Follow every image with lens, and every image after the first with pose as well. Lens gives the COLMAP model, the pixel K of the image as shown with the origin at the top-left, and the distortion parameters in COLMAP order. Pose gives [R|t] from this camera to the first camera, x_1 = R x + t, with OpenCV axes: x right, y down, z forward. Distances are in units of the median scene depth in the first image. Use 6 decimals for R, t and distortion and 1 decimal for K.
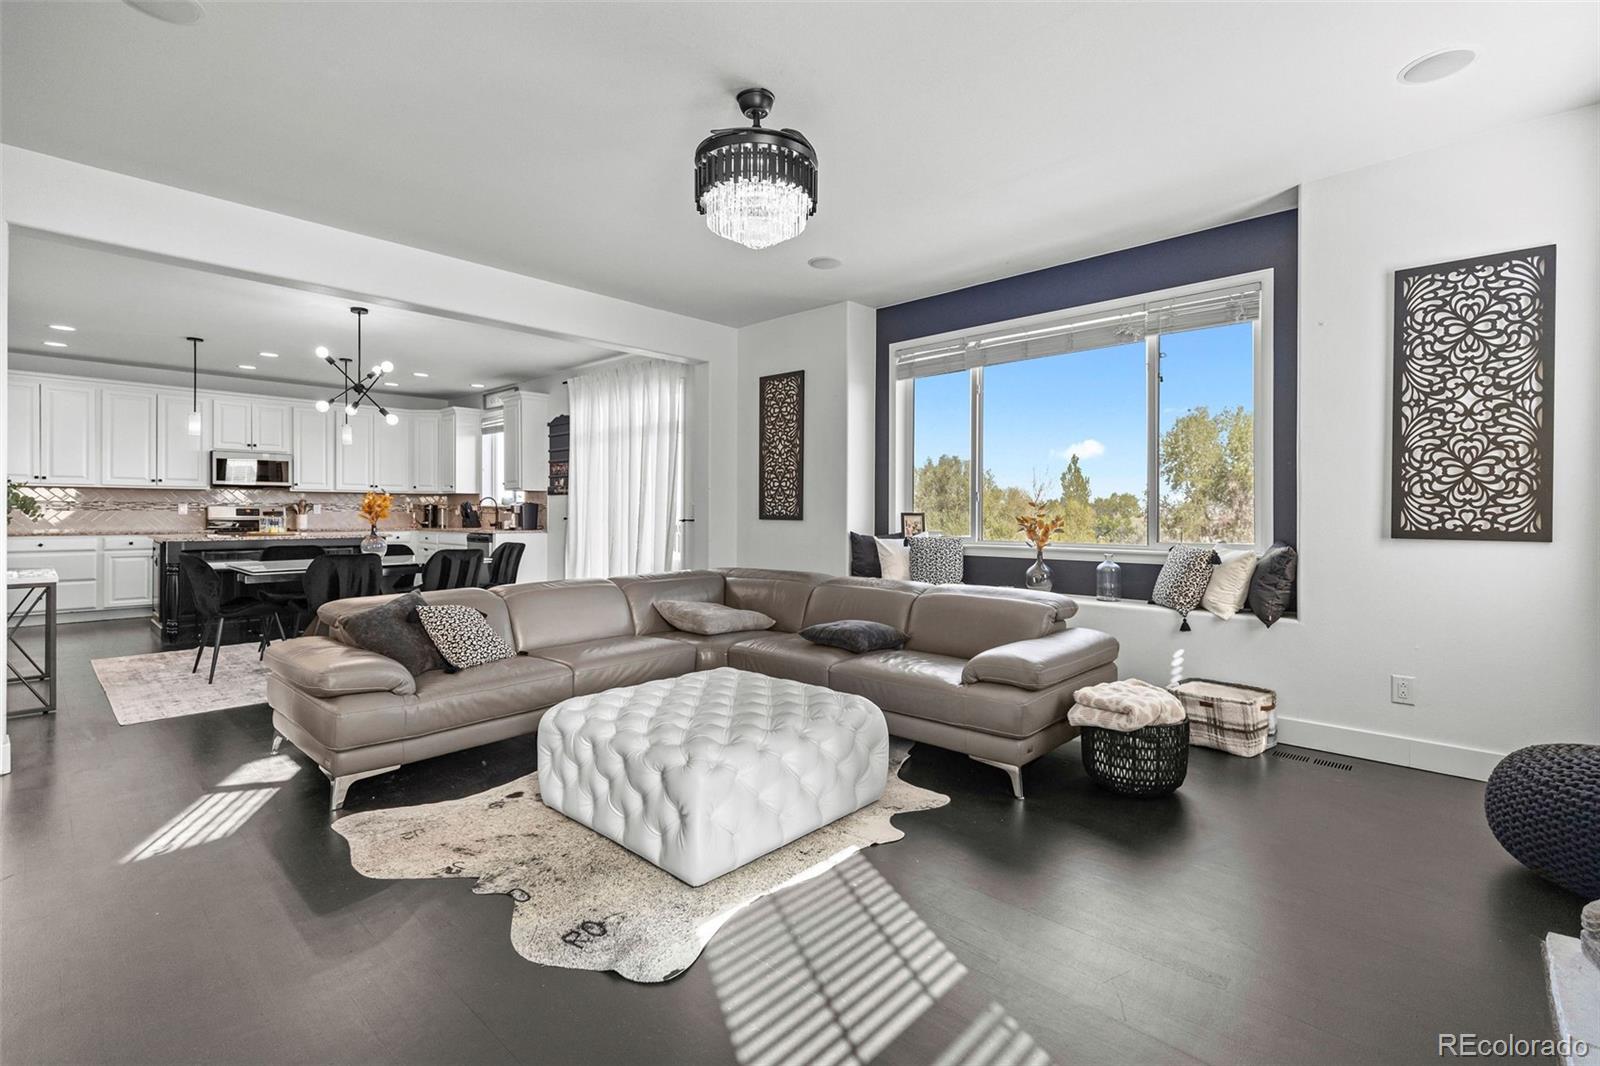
lens RADIAL K [[723.0, 0, 796.6], [0, 723.0, 513.9], [0, 0, 1]] dist [0.009483, -0.001968]
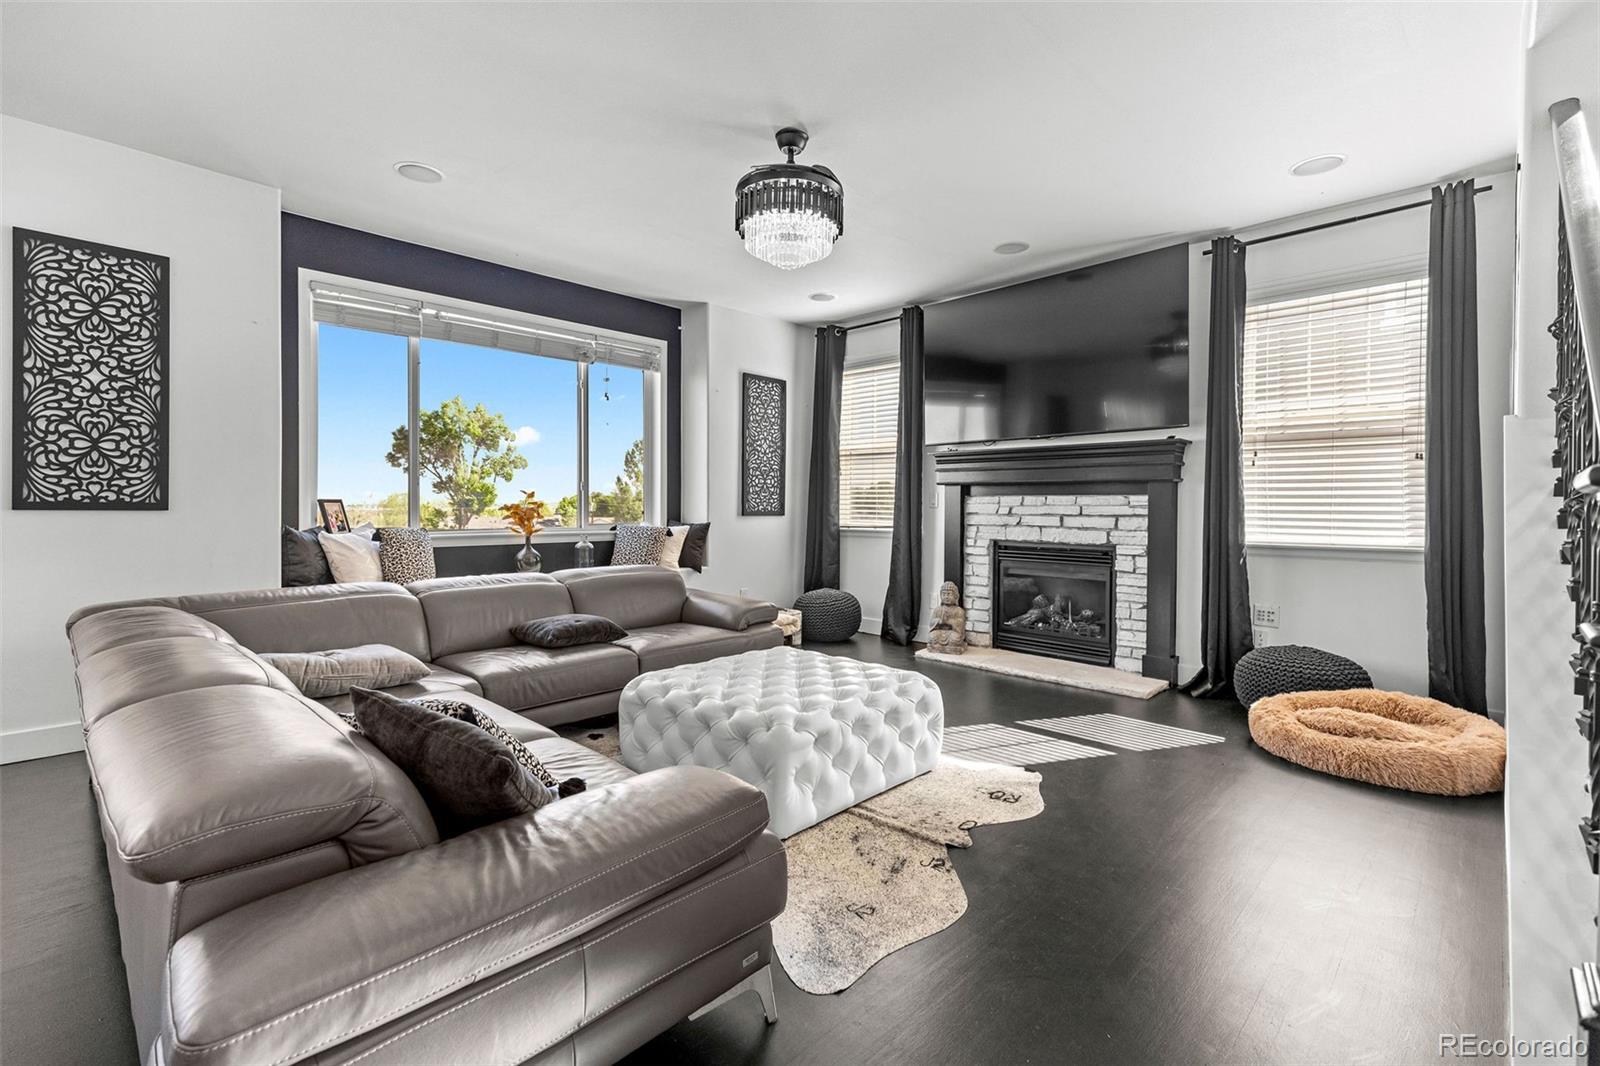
lens RADIAL K [[723.0, 0, 793.8], [0, 723.0, 511.6], [0, 0, 1]] dist [0.009483, -0.001968]
pose [[0.018383, -0.016741, 0.999691, -0.448616], [-0.008663, 0.999820, 0.016903, -0.003374], [-0.999793, -0.008971, 0.018235, 0.361218]]
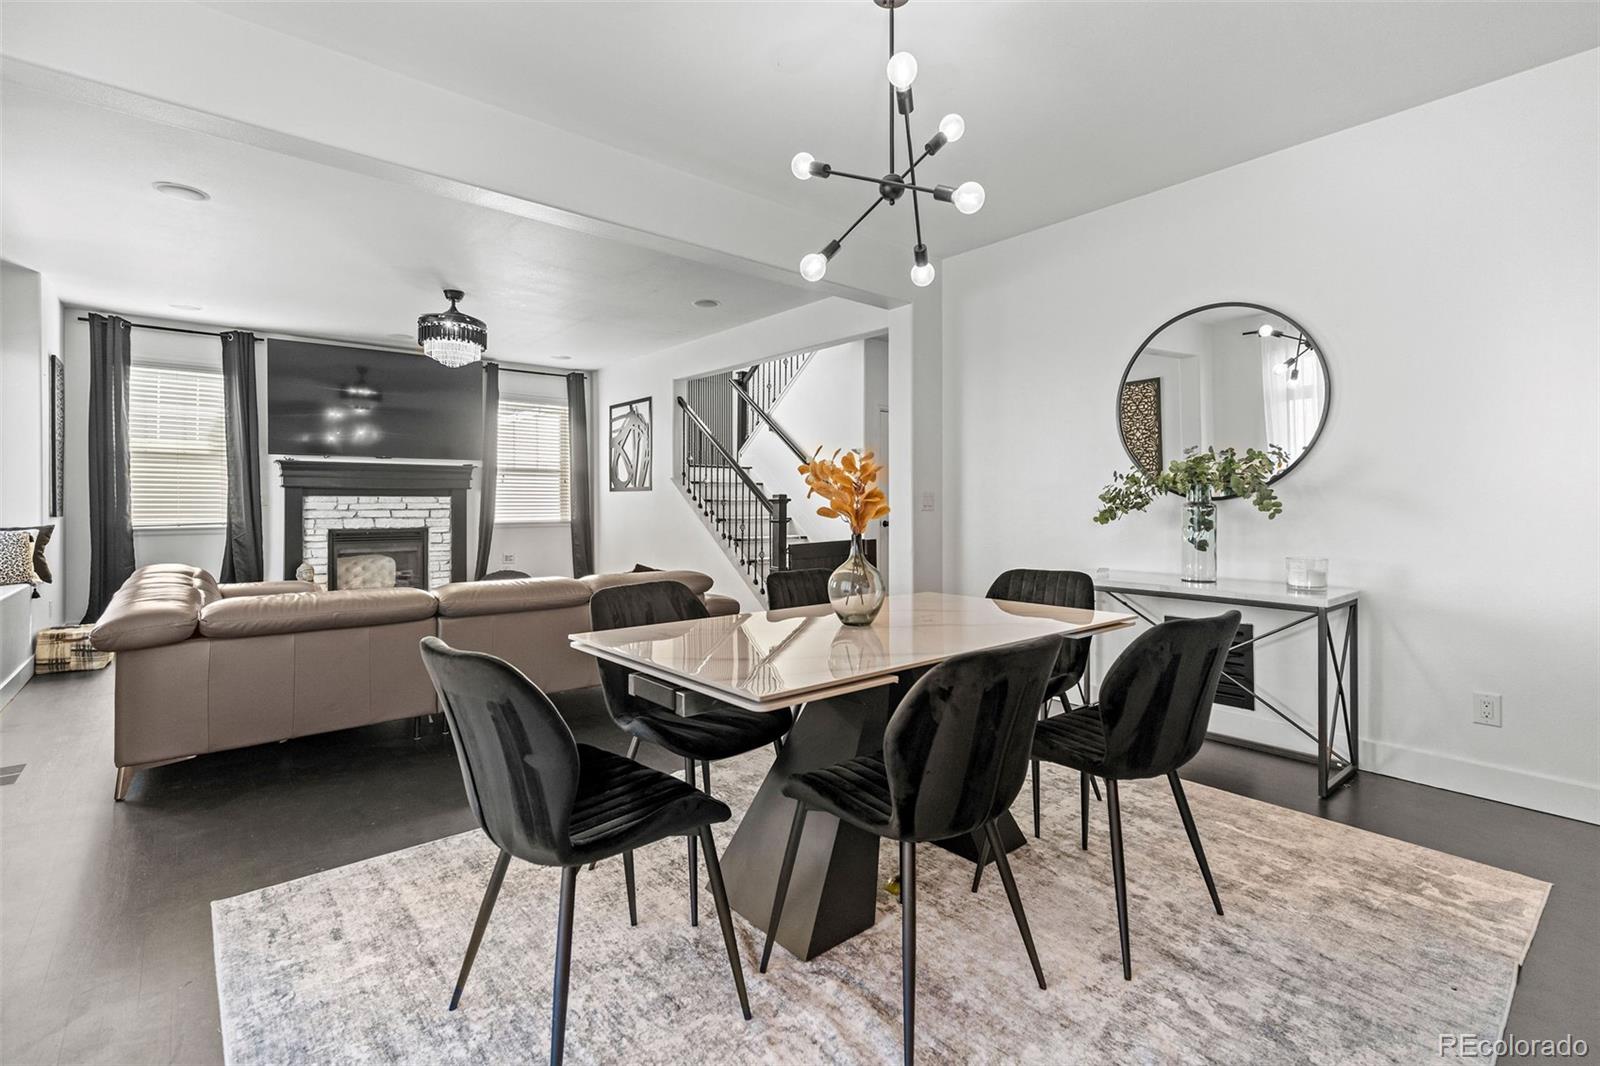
lens RADIAL K [[723.0, 0, 804.9], [0, 723.0, 504.6], [0, 0, 1]] dist [0.009483, -0.001968]
pose [[-0.994809, -0.004213, 0.101669, -0.453143], [-0.004282, 0.999991, -0.000457, -0.000146], [-0.101666, -0.000890, -0.994818, 1.052885]]
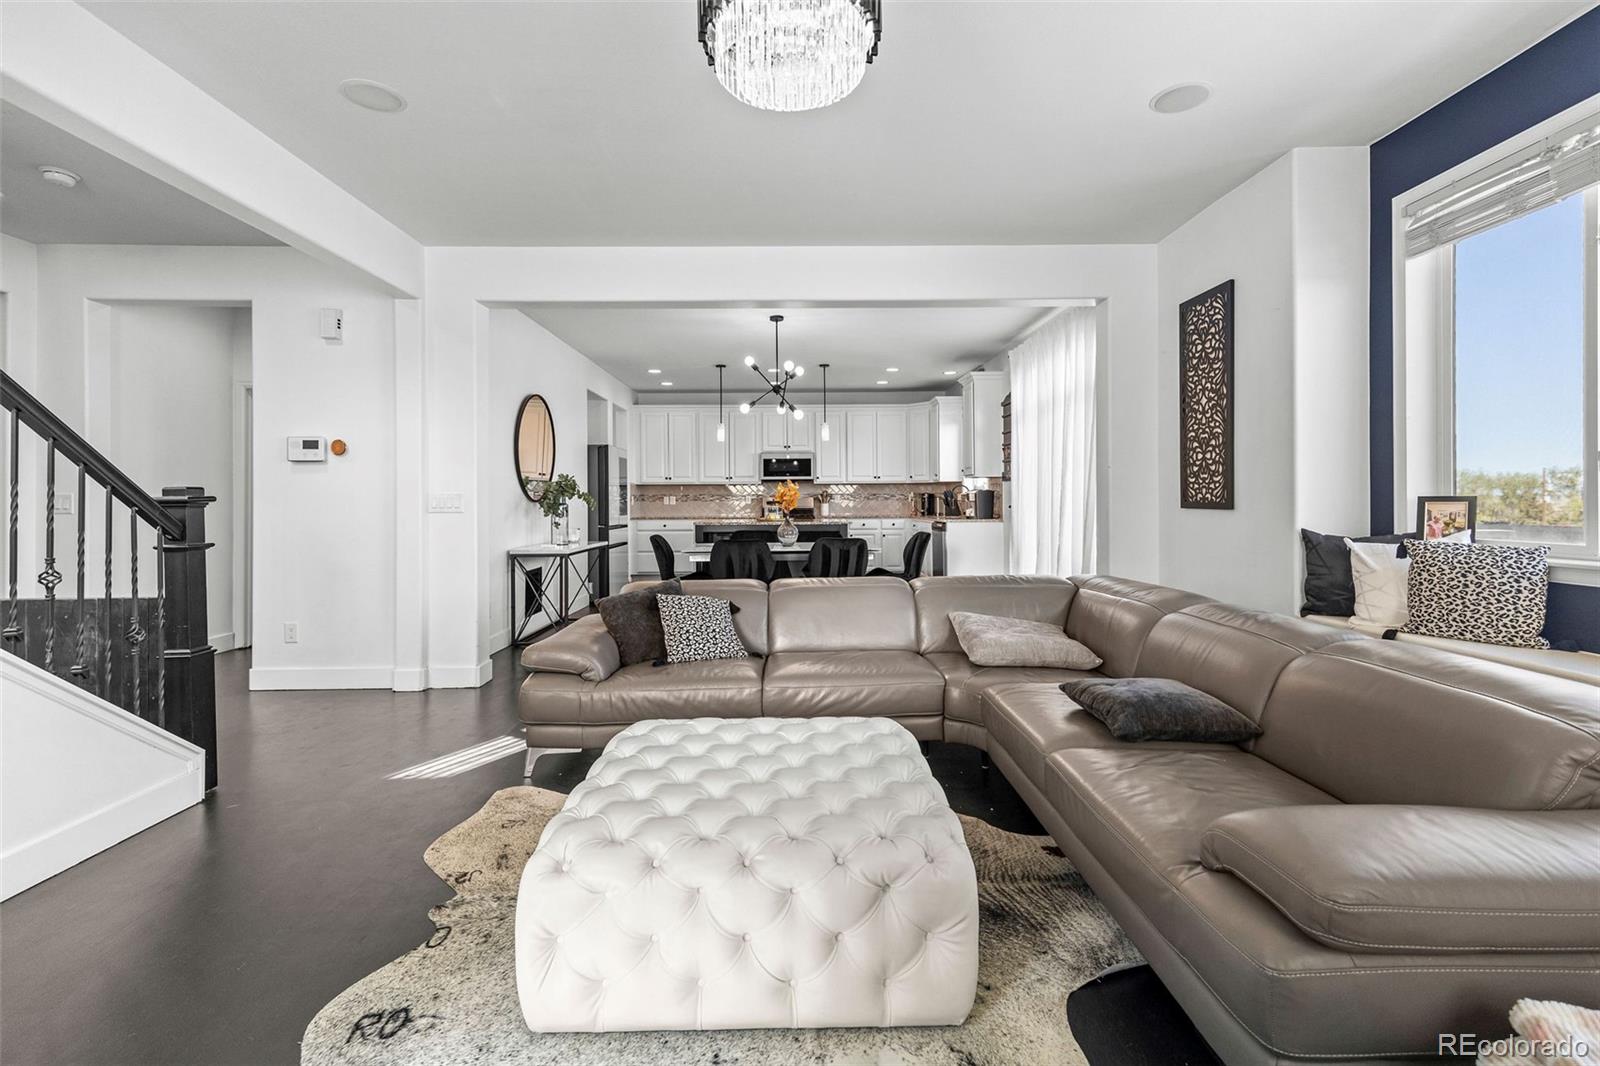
lens RADIAL K [[723.0, 0, 797.7], [0, 723.0, 502.8], [0, 0, 1]] dist [0.009483, -0.001968]
pose [[0.692639, -0.005646, -0.721262, 0.160411], [0.008225, 0.999966, 0.000070, -0.000356], [0.721238, -0.005981, 0.692662, 0.200386]]
